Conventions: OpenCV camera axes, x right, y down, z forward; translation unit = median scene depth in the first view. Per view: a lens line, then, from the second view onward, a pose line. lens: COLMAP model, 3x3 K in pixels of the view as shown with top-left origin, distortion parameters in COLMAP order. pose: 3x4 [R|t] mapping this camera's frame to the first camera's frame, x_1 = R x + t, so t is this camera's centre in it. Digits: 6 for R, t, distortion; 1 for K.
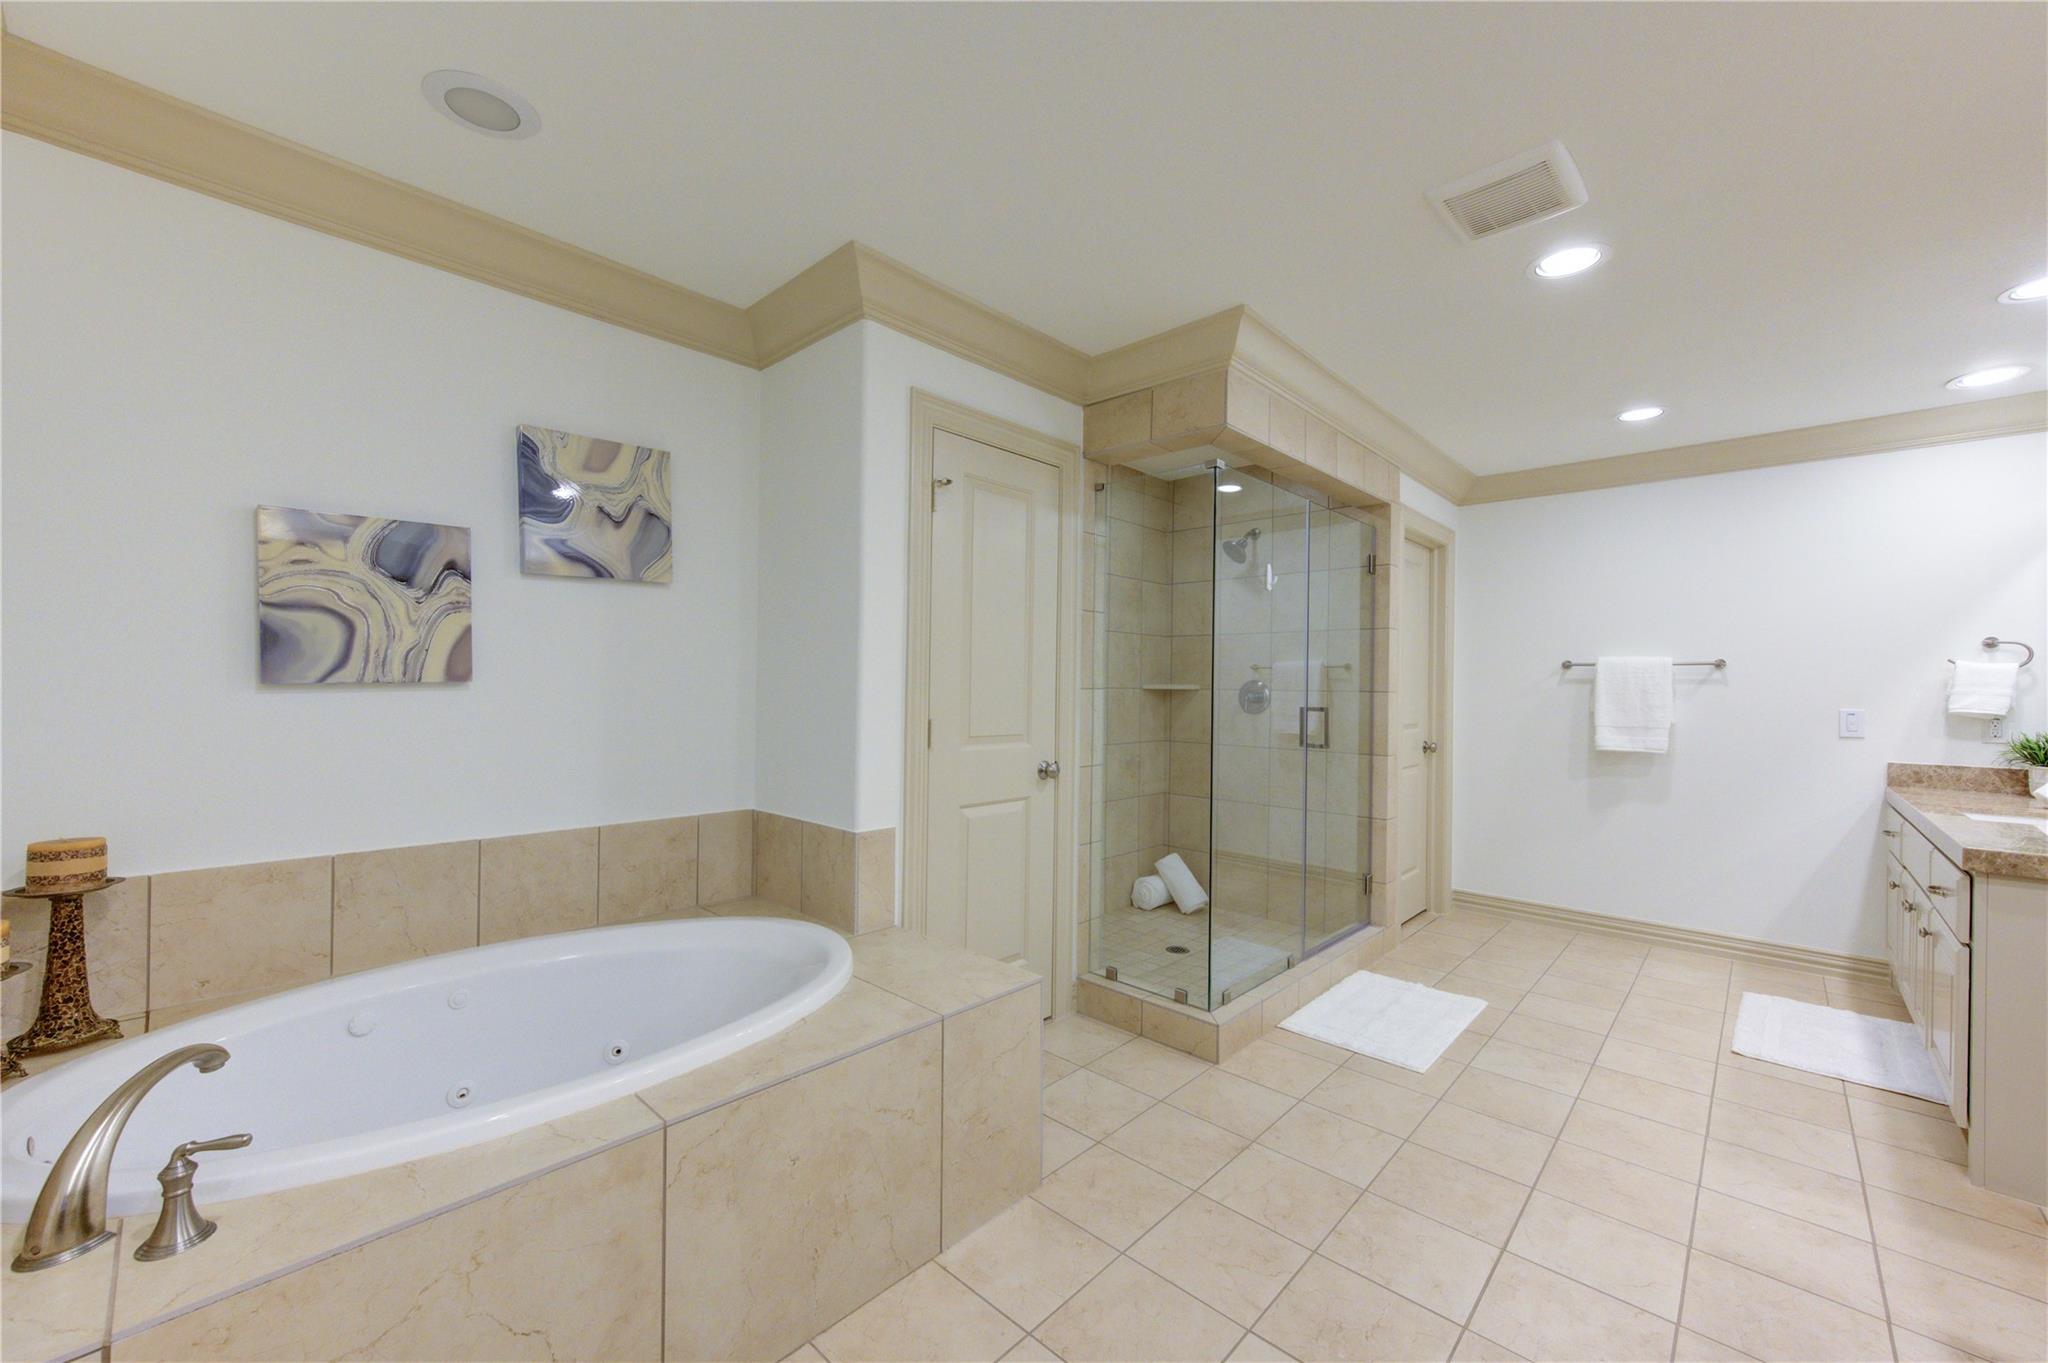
lens RADIAL K [[799.8, 0, 1023.5], [0, 799.8, 684.4], [0, 0, 1]] dist [0.002138, -0.000541]
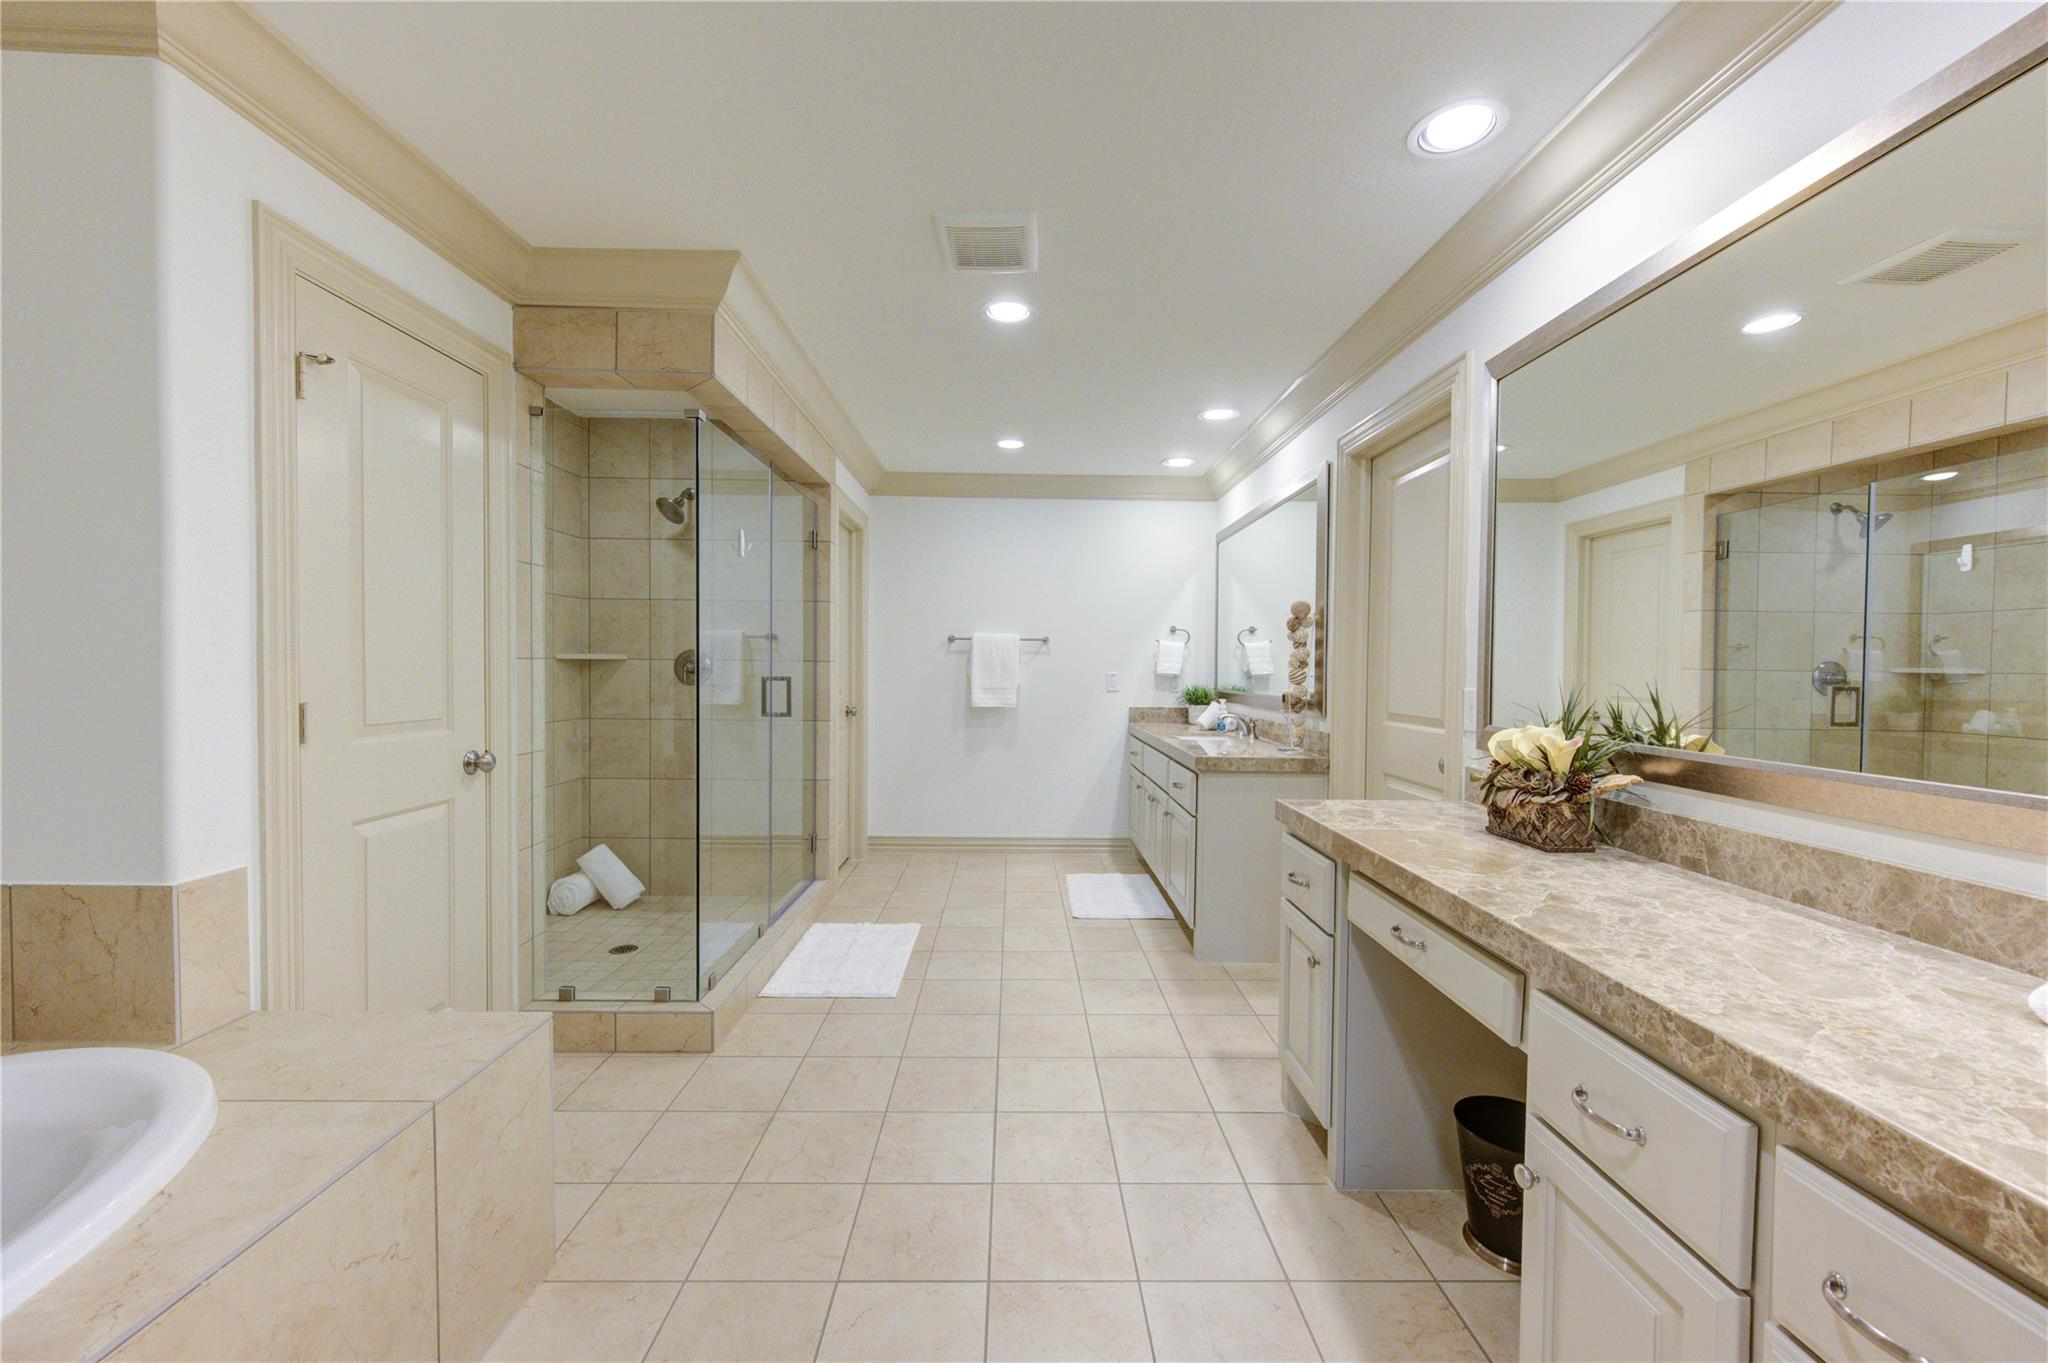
lens RADIAL K [[800.3, 0, 1029.0], [0, 800.3, 685.3], [0, 0, 1]] dist [-0.000399, -0.000402]
pose [[0.715905, -0.023861, 0.697790, -0.123823], [-0.003139, 0.999296, 0.037392, 0.000486], [-0.698190, -0.028960, 0.715326, 0.057829]]
